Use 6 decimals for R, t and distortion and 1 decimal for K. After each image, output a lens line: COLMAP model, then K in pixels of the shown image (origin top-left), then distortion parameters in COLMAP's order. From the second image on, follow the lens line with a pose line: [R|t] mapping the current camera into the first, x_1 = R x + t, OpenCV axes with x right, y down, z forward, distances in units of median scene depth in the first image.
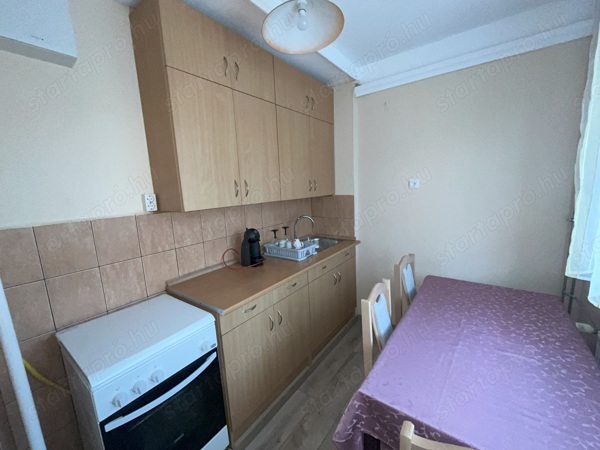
lens RADIAL K [[243.9, 0, 302.1], [0, 243.9, 225.5], [0, 0, 1]] dist [-0.000370, -0.000122]
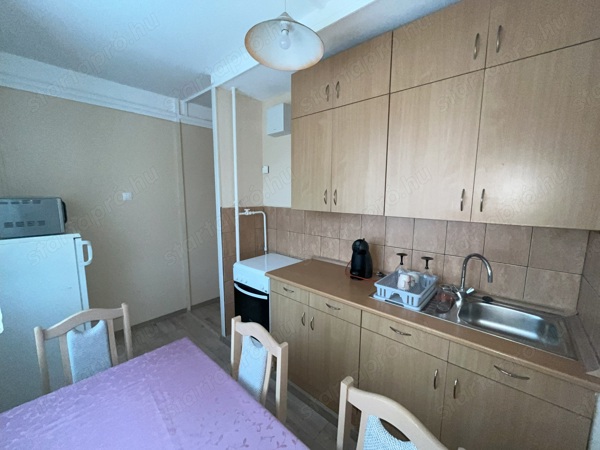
lens RADIAL K [[243.9, 0, 302.1], [0, 243.9, 225.5], [0, 0, 1]] dist [-0.000370, -0.000122]
pose [[-0.087809, 0.171789, -0.981213, 0.855223], [-0.164678, 0.968961, 0.184381, -0.205381], [0.982431, 0.177775, -0.056793, 0.942482]]
